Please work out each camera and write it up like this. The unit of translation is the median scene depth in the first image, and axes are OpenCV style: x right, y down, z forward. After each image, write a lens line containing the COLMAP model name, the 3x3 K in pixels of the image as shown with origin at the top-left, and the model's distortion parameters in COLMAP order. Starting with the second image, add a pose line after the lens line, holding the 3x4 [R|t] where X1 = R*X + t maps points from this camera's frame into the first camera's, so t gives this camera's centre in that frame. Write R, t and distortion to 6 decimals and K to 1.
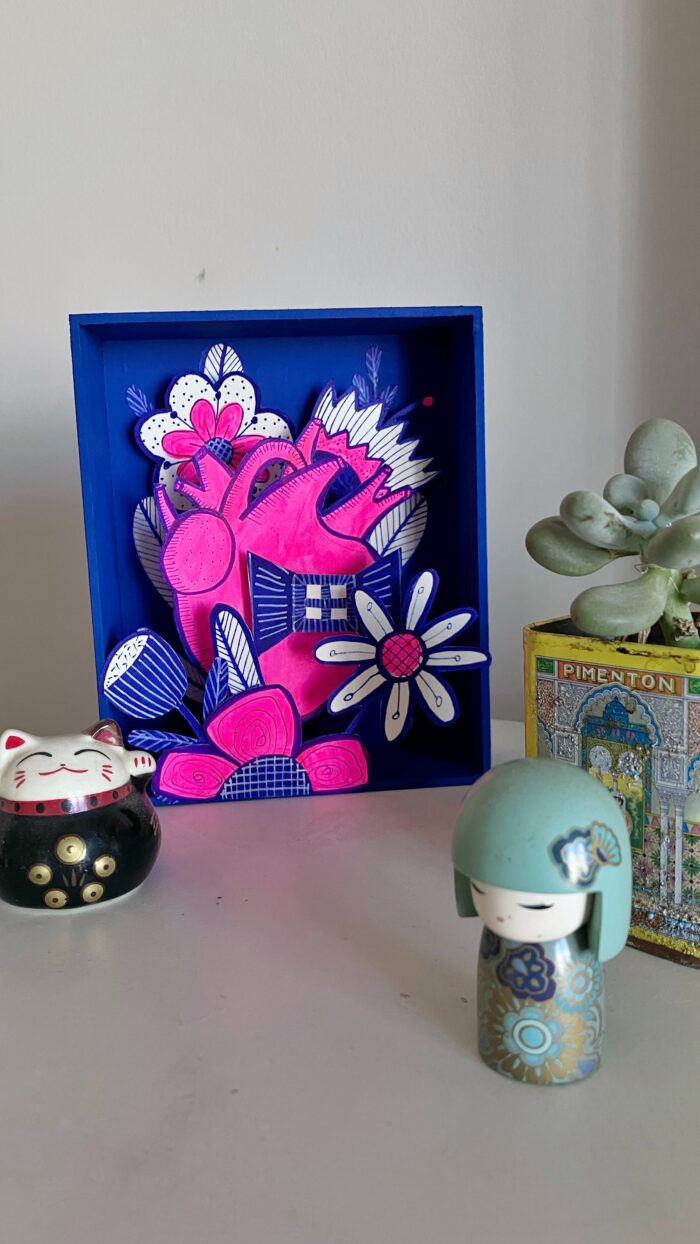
lens RADIAL K [[1092.0, 0, 350.0], [0, 1092.0, 622.0], [0, 0, 1]] dist [0.056825, -0.008574]
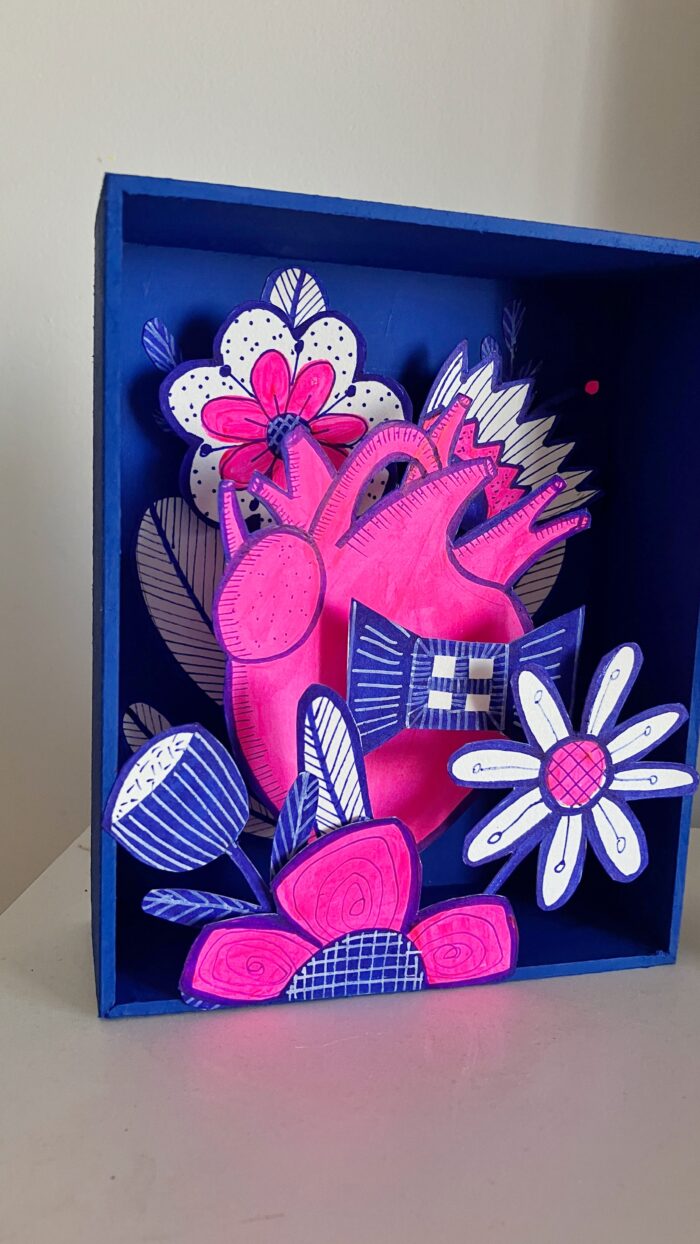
lens RADIAL K [[1092.0, 0, 350.0], [0, 1092.0, 622.0], [0, 0, 1]] dist [0.056825, -0.008574]
pose [[0.983846, 0.053969, 0.170691, -0.198039], [-0.052793, 0.998540, -0.011425, -0.044065], [-0.171058, 0.002229, 0.985258, 0.386248]]
